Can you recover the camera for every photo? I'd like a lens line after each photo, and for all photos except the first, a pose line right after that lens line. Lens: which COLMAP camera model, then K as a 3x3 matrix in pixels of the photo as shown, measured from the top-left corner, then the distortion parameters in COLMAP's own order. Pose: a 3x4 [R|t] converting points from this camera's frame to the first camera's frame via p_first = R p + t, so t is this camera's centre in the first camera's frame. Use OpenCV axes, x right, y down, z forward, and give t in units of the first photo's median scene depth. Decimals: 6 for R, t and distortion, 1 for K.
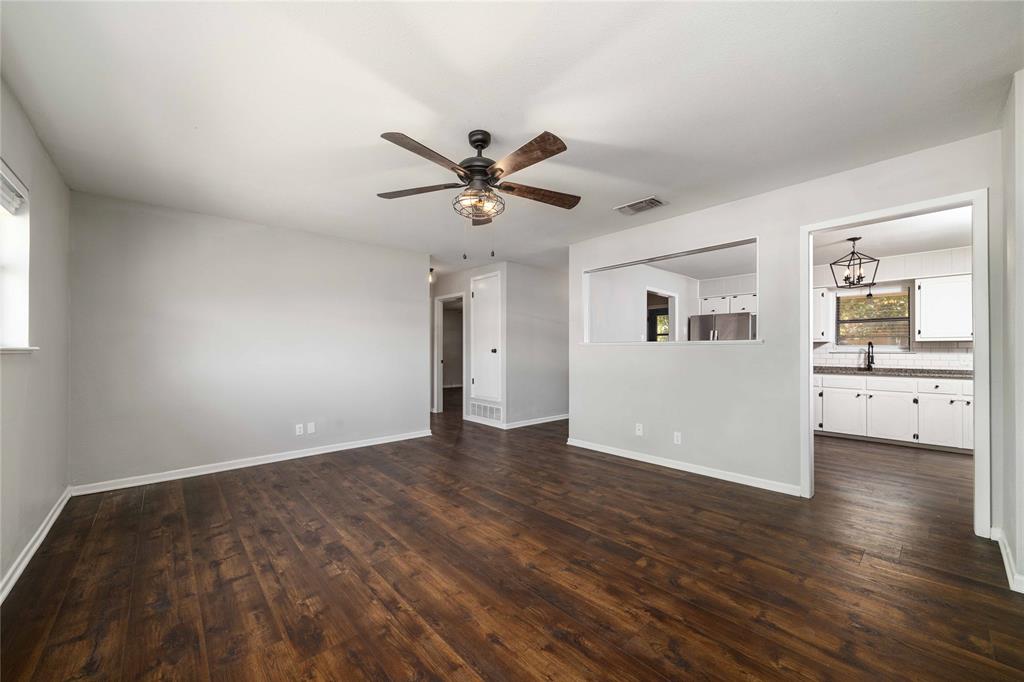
lens RADIAL K [[387.6, 0, 517.4], [0, 387.6, 345.7], [0, 0, 1]] dist [-0.000212, 0.000073]
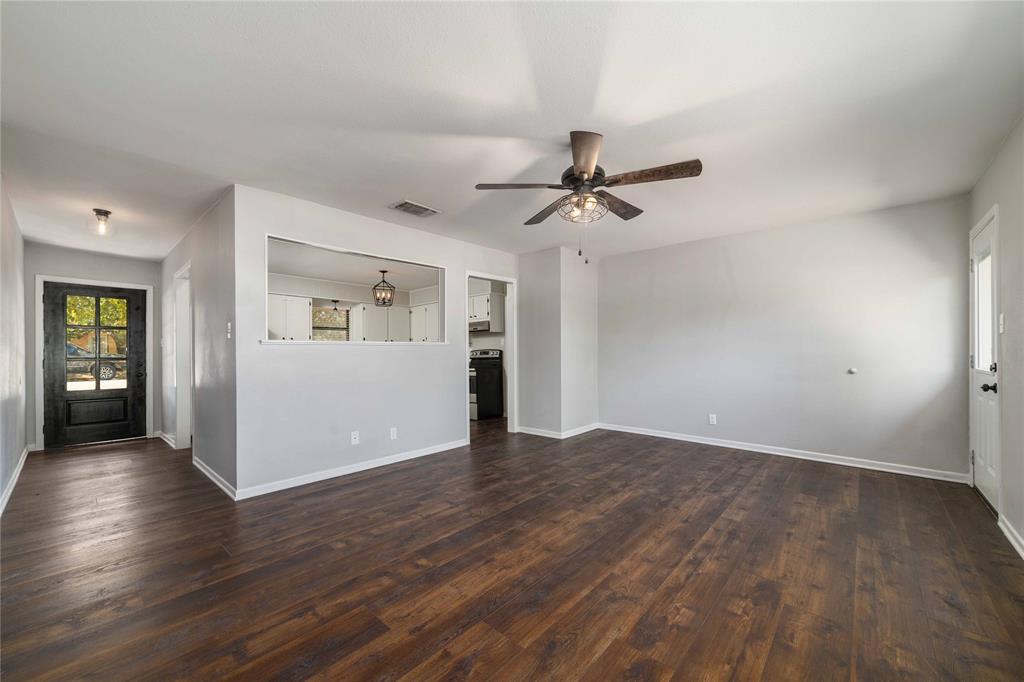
lens RADIAL K [[394.6, 0, 509.2], [0, 394.6, 356.8], [0, 0, 1]] dist [-0.001431, 0.000013]
pose [[-0.095356, -0.011934, 0.995372, -1.065189], [-0.008181, 0.999904, 0.011205, 0.022340], [-0.995410, -0.007074, -0.095445, 1.226325]]
